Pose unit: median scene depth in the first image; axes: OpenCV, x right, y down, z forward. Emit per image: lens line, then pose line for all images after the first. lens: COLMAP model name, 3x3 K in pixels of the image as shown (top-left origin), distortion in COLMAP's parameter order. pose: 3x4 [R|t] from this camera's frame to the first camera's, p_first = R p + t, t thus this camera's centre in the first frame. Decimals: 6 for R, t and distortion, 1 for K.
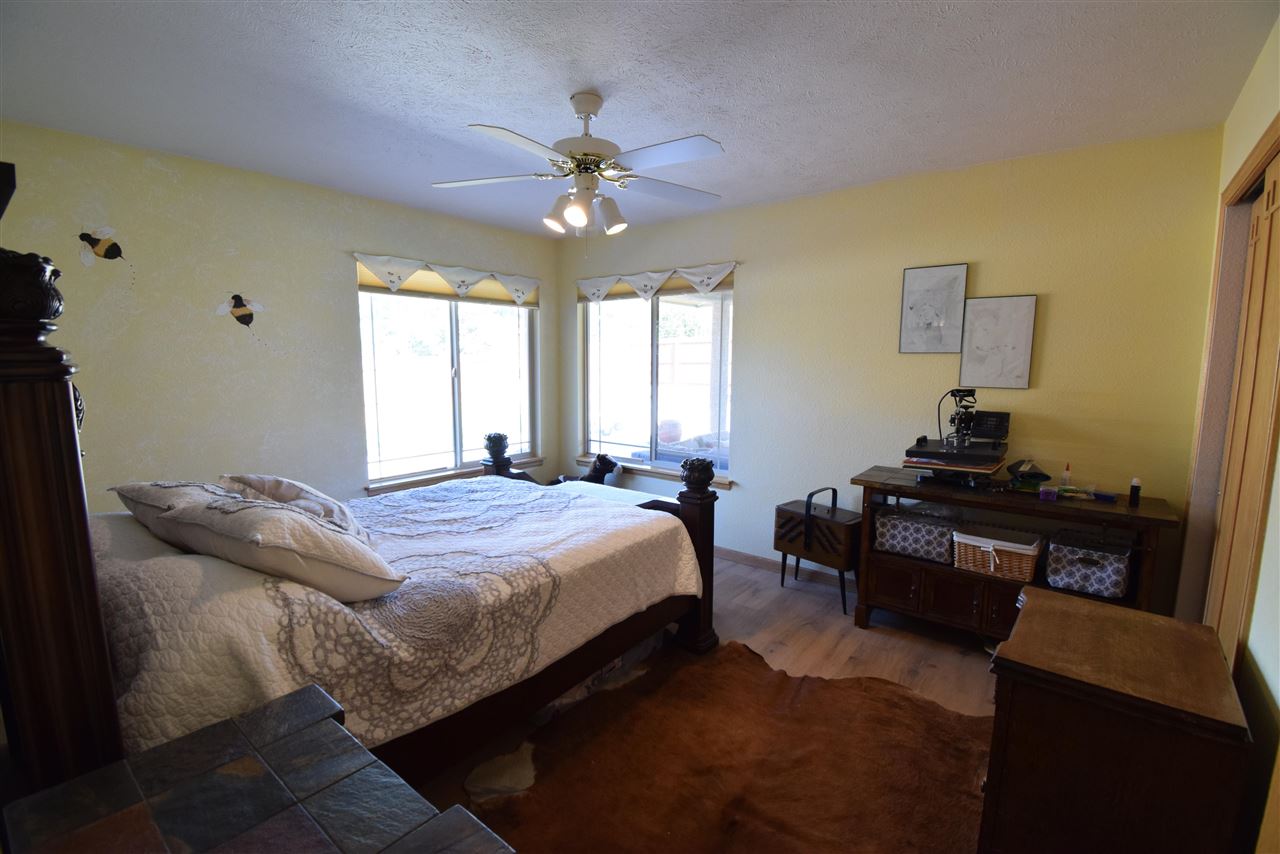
lens RADIAL K [[563.2, 0, 638.0], [0, 563.2, 432.0], [0, 0, 1]] dist [0.022789, -0.029457]
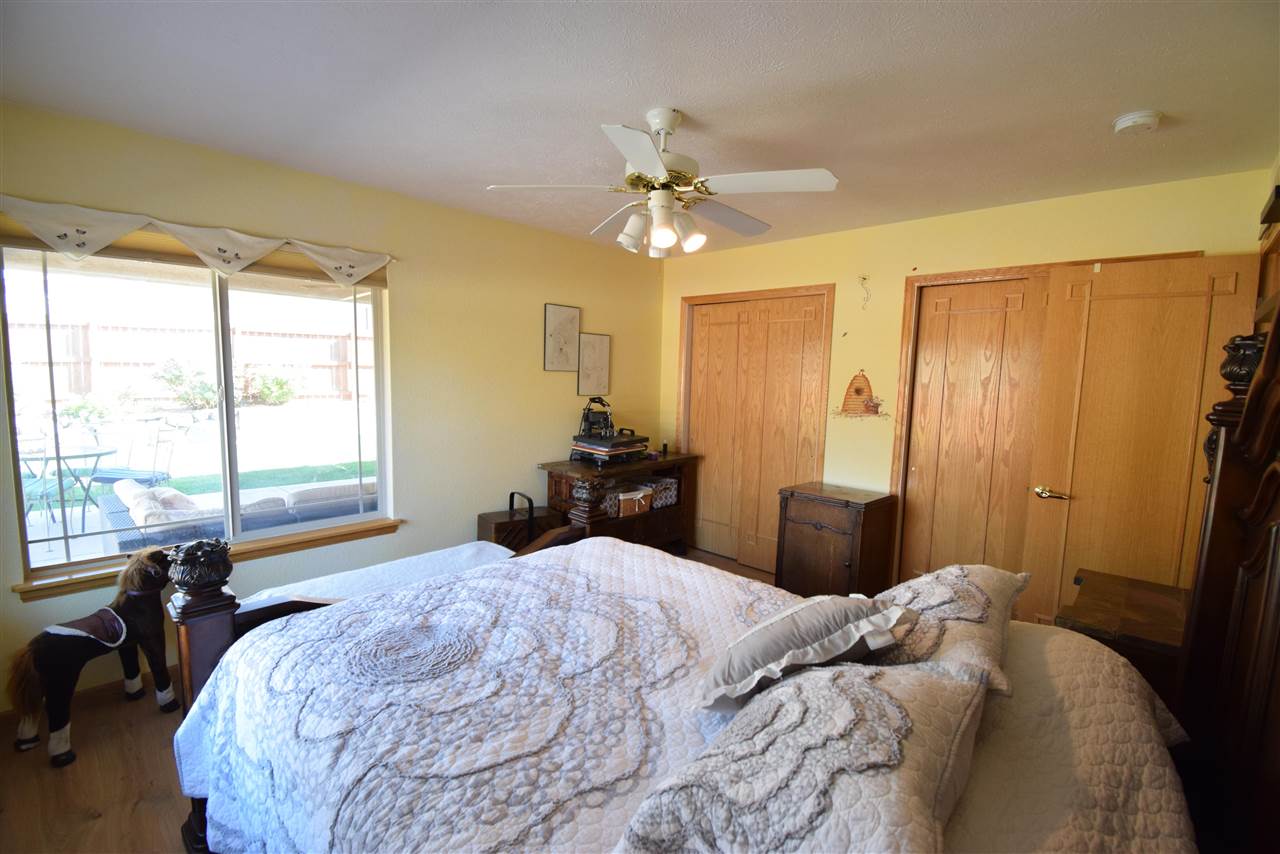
lens RADIAL K [[563.2, 0, 638.0], [0, 563.2, 432.0], [0, 0, 1]] dist [0.022789, -0.029457]
pose [[0.083234, -0.110998, 0.990329, -0.847348], [0.099320, 0.989753, 0.102586, -0.125384], [-0.991568, 0.089820, 0.093405, 0.770280]]
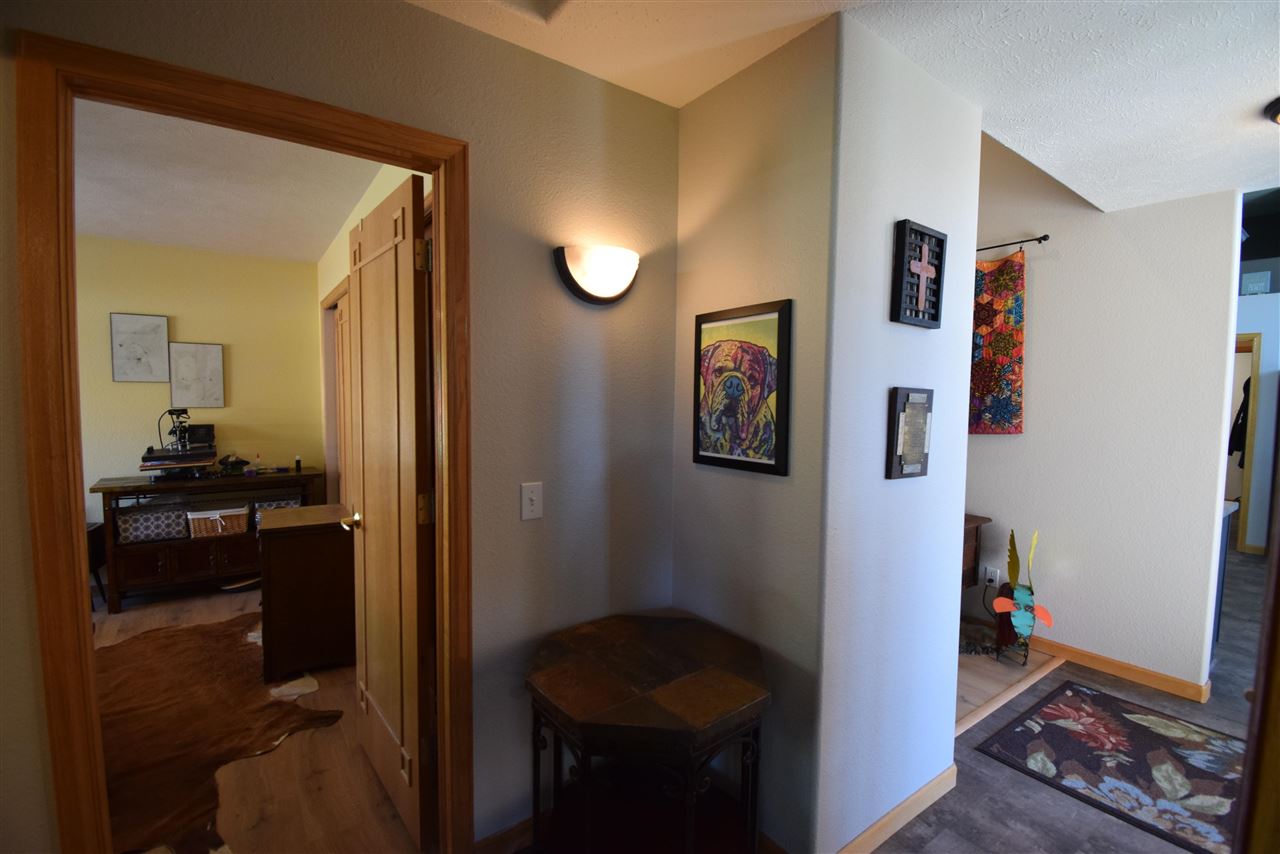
lens RADIAL K [[563.2, 0, 638.0], [0, 563.2, 432.0], [0, 0, 1]] dist [0.022789, -0.029457]
pose [[0.270471, -0.064983, 0.960533, -0.428885], [0.114939, 0.992763, 0.034798, 0.058553], [-0.955842, 0.100991, 0.275982, -0.421247]]
